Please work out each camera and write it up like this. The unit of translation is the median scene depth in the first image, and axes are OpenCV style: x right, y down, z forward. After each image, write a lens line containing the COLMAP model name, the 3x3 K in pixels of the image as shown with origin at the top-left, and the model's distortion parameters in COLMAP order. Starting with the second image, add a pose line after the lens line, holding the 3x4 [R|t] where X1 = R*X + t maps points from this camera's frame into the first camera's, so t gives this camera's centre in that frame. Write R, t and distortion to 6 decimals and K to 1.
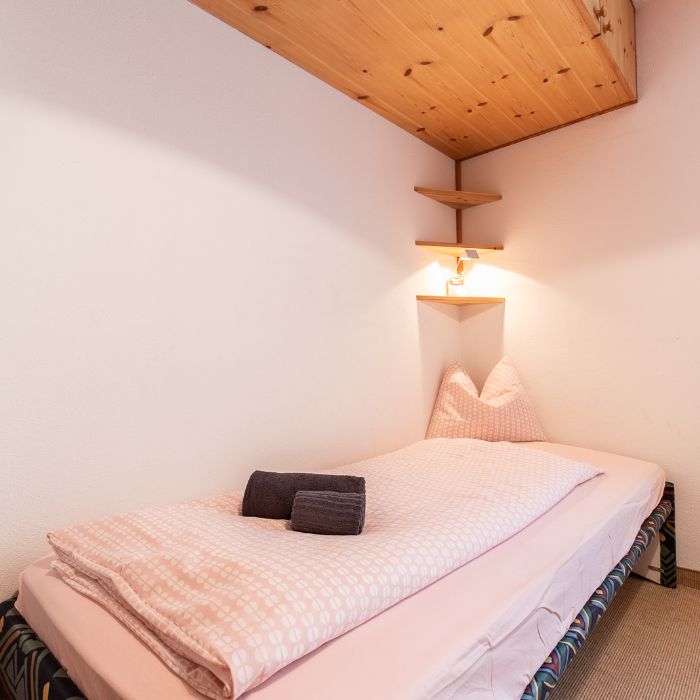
lens RADIAL K [[484.1, 0, 320.0], [0, 484.1, 341.8], [0, 0, 1]] dist [0.014983, -0.011589]
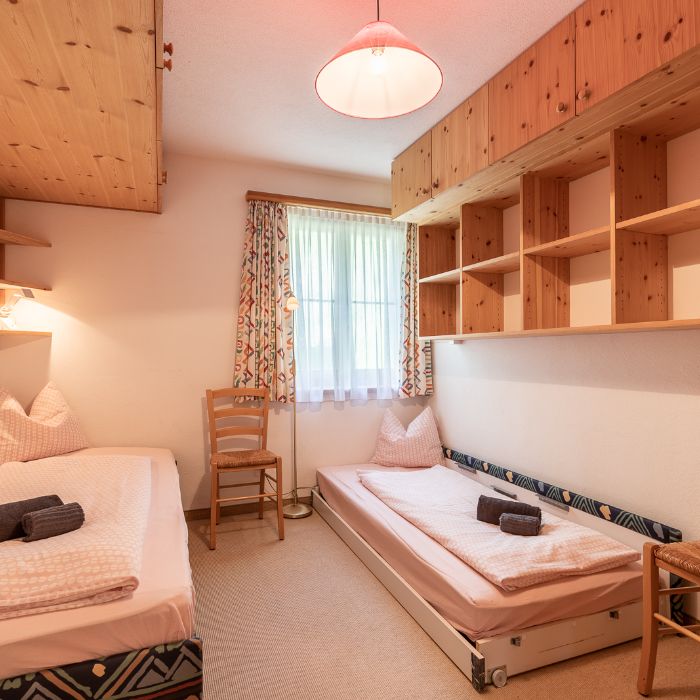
lens RADIAL K [[484.1, 0, 348.9], [0, 484.1, 354.8], [0, 0, 1]] dist [0.014983, -0.011589]
pose [[0.429403, 0.003249, 0.903107, -0.400440], [-0.038927, 0.999131, 0.014914, -0.087013], [-0.902274, -0.041559, 0.429156, -0.170262]]
